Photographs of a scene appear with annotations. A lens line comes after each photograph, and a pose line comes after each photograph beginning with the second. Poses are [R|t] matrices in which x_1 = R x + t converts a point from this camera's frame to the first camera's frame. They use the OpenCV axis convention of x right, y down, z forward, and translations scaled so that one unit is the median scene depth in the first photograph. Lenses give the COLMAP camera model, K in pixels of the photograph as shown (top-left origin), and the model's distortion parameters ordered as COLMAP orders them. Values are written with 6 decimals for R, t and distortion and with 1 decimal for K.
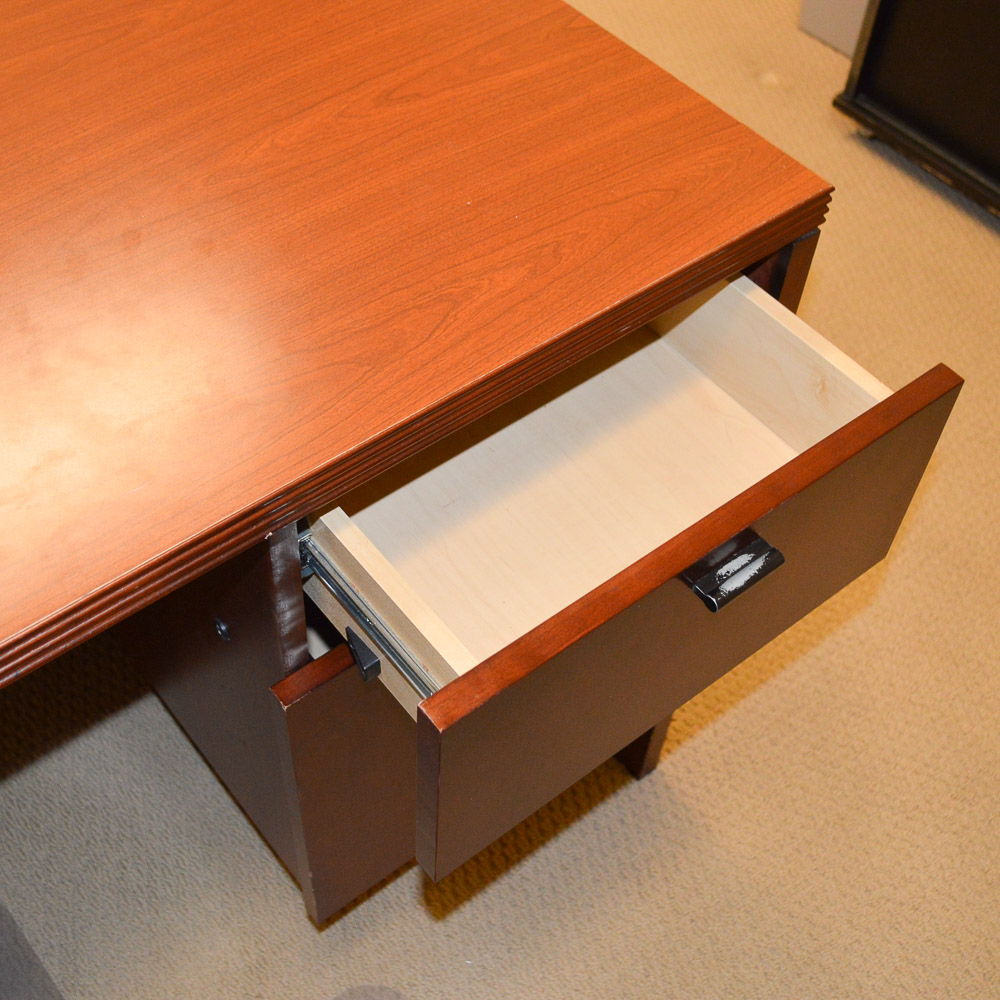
lens RADIAL K [[1349.1, 0, 500.0], [0, 1349.1, 500.0], [0, 0, 1]] dist [-0.041020, -0.025139]
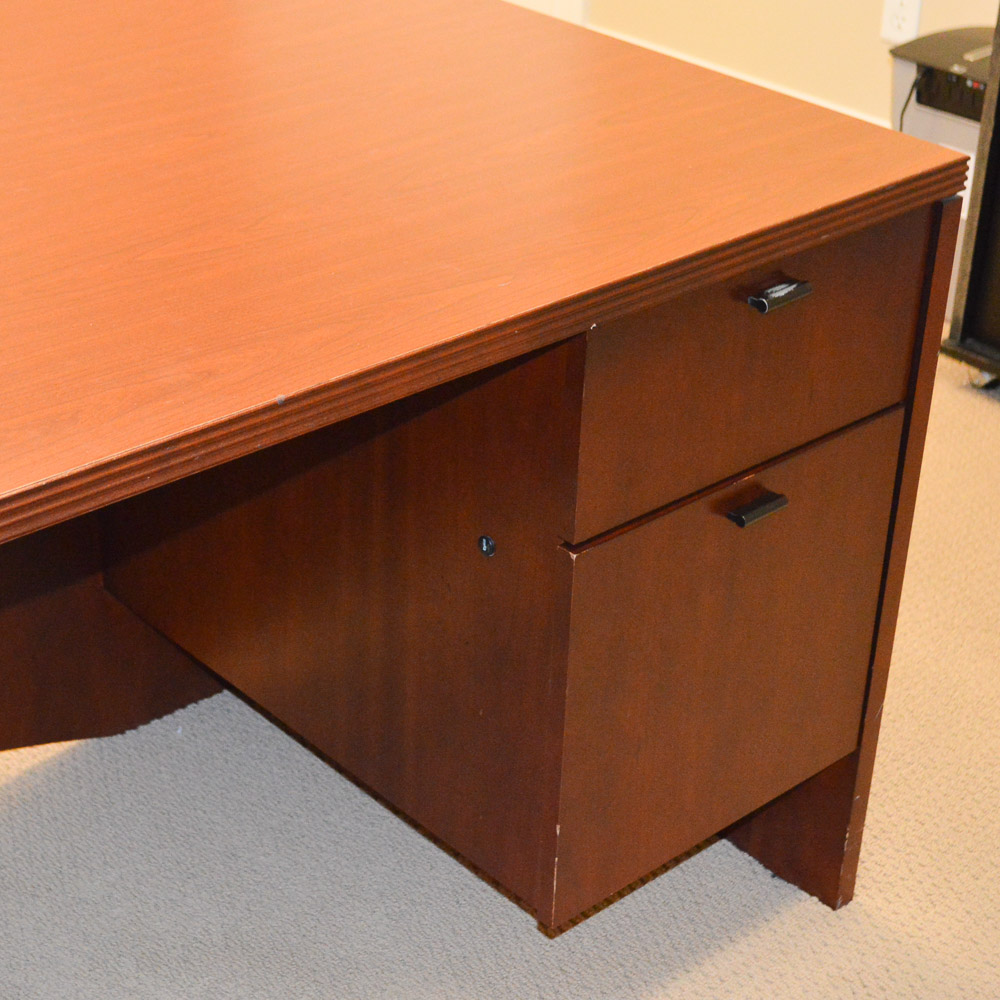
lens RADIAL K [[2117.6, 0, 500.0], [0, 2117.6, 500.0], [0, 0, 1]] dist [0.010873, 0.163195]
pose [[0.998040, -0.043154, 0.045326, -0.177844], [0.056748, 0.929406, -0.364671, 0.461294], [-0.026389, 0.366528, 0.930033, -0.437680]]
